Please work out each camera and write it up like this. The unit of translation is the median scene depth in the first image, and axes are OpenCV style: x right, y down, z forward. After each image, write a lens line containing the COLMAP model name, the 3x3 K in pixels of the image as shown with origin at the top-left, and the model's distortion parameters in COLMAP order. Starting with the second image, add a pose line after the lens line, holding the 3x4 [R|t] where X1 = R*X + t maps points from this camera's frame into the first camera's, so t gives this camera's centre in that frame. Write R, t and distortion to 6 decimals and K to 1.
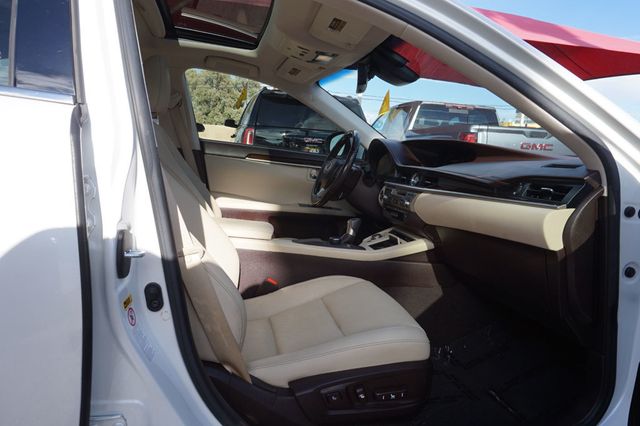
lens RADIAL K [[441.0, 0, 320.0], [0, 441.0, 213.0], [0, 0, 1]] dist [-0.003621, -0.000403]
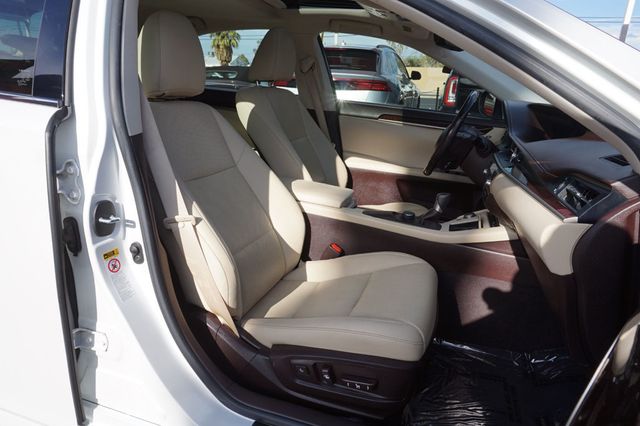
lens RADIAL K [[444.1, 0, 320.0], [0, 444.1, 213.0], [0, 0, 1]] dist [-0.064003, 0.000168]
pose [[0.861717, 0.115544, -0.494057, 0.336276], [-0.055562, 0.989359, 0.134470, -0.059972], [0.504337, -0.088425, 0.858967, 0.091286]]
